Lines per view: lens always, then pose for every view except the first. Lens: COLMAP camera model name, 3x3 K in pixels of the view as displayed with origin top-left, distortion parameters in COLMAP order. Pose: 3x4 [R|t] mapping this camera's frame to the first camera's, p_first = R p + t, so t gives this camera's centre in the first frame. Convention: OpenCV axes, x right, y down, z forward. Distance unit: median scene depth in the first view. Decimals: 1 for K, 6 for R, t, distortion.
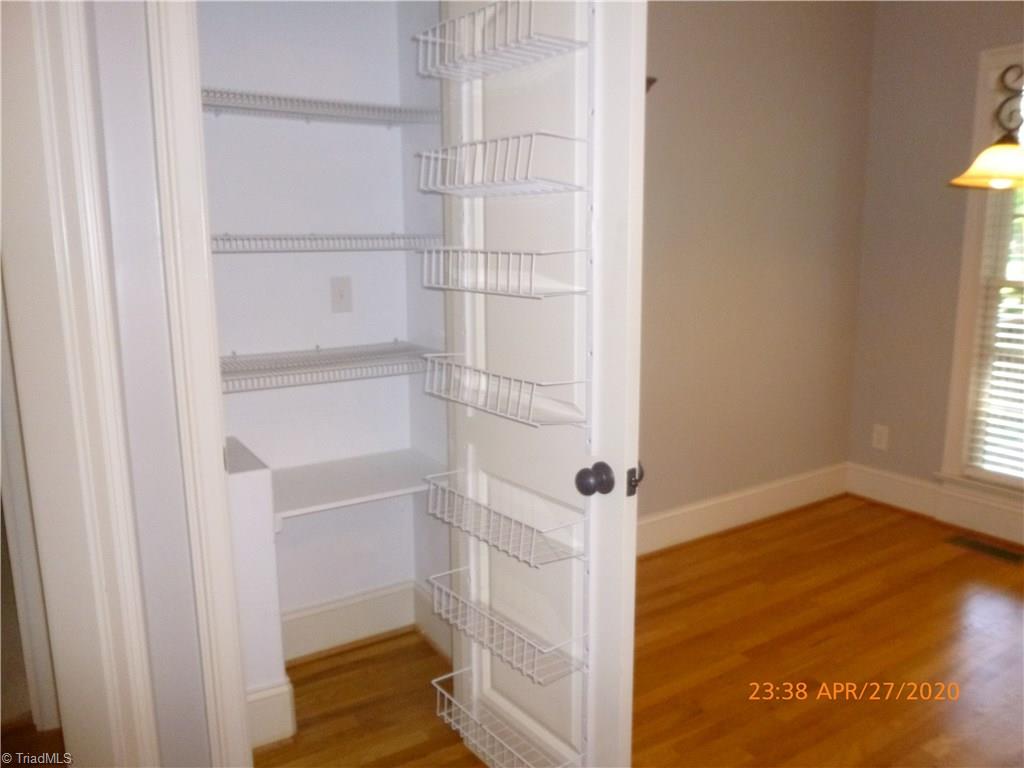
lens RADIAL K [[782.1, 0, 513.5], [0, 782.1, 383.5], [0, 0, 1]] dist [-0.038102, 0.031386]
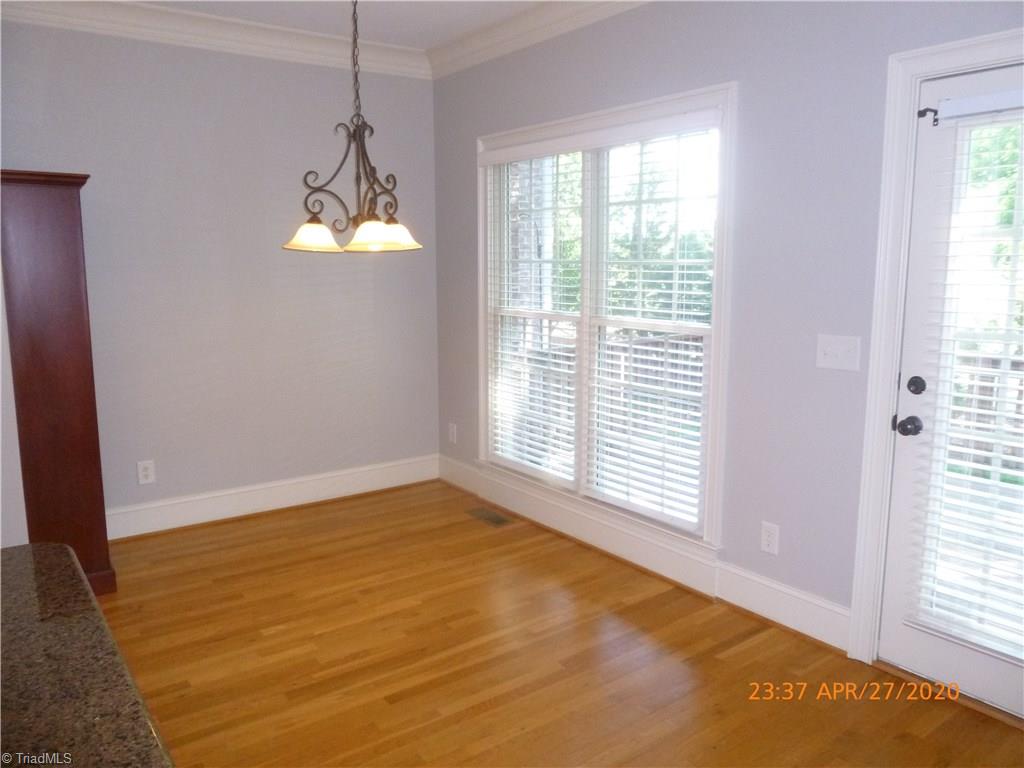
lens RADIAL K [[782.1, 0, 513.9], [0, 782.1, 382.9], [0, 0, 1]] dist [-0.038102, 0.031386]
pose [[0.999611, 0.007932, 0.026728, 0.662919], [-0.007276, 0.999672, -0.024540, 0.022399], [-0.026913, 0.024336, 0.999342, -0.336921]]
